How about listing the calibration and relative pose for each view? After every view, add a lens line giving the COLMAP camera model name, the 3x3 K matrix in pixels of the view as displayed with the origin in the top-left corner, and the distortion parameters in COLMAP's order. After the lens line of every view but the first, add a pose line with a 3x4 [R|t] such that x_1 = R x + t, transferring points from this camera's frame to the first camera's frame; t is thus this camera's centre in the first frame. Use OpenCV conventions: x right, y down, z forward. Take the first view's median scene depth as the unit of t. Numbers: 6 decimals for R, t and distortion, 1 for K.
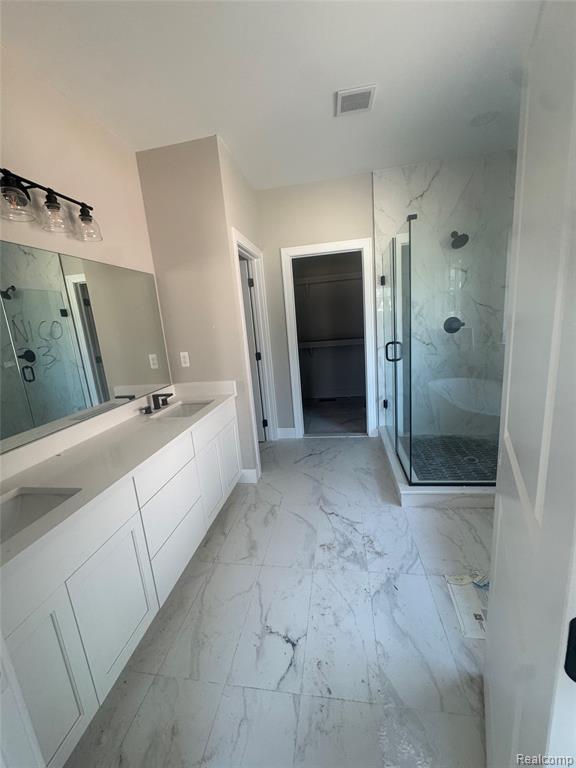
lens RADIAL K [[306.7, 0, 288.4], [0, 306.7, 383.5], [0, 0, 1]] dist [-0.001418, -0.000219]
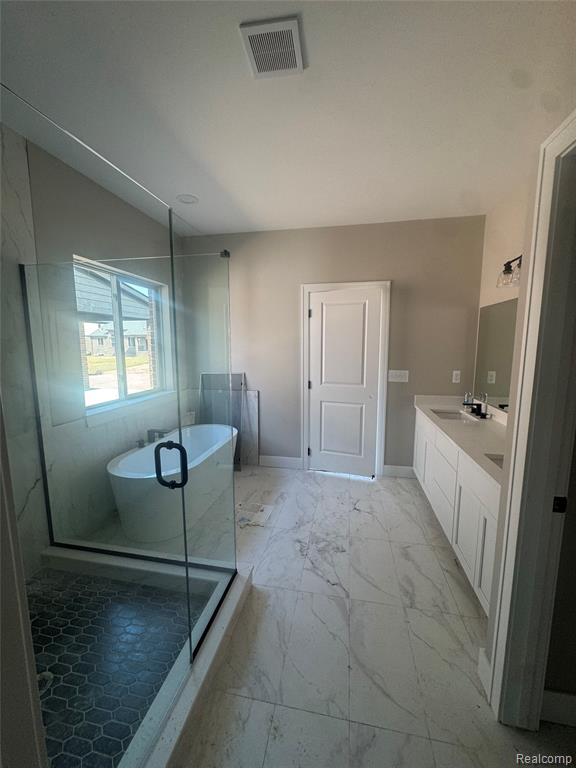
lens RADIAL K [[306.7, 0, 288.4], [0, 306.7, 383.5], [0, 0, 1]] dist [-0.001418, -0.000219]
pose [[-0.995976, 0.077693, 0.044679, 0.212342], [0.088045, 0.941348, 0.325748, -0.452913], [-0.016750, 0.328371, -0.944400, 1.850748]]
